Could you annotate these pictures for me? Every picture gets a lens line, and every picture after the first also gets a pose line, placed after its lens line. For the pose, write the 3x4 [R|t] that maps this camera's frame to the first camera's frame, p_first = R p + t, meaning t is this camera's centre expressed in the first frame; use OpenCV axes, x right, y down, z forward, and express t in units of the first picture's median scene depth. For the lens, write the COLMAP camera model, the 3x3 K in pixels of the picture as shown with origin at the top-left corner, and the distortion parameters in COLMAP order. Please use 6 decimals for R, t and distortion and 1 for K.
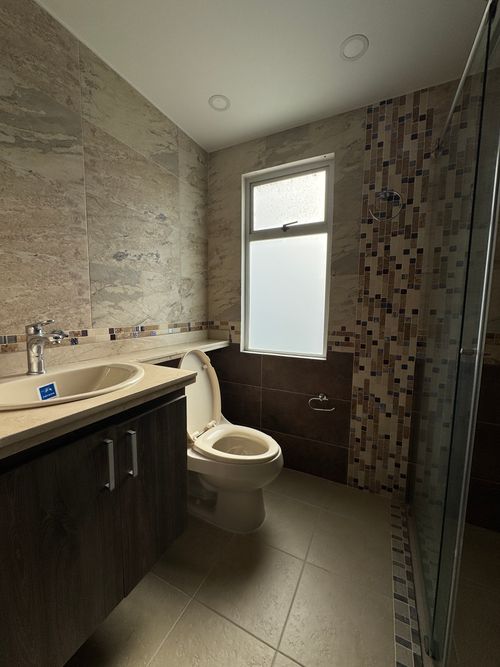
lens RADIAL K [[265.6, 0, 250.7], [0, 265.6, 333.8], [0, 0, 1]] dist [-0.002047, 0.000266]
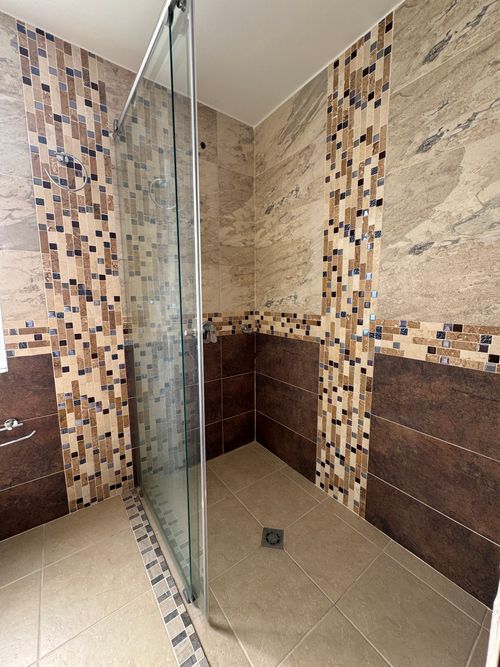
lens RADIAL K [[265.6, 0, 249.0], [0, 265.6, 333.0], [0, 0, 1]] dist [-0.002047, 0.000266]
pose [[0.457478, -0.139129, 0.878269, -0.028332], [0.098946, 0.989515, 0.105212, -0.012869], [-0.883699, 0.038769, 0.466448, 0.121199]]
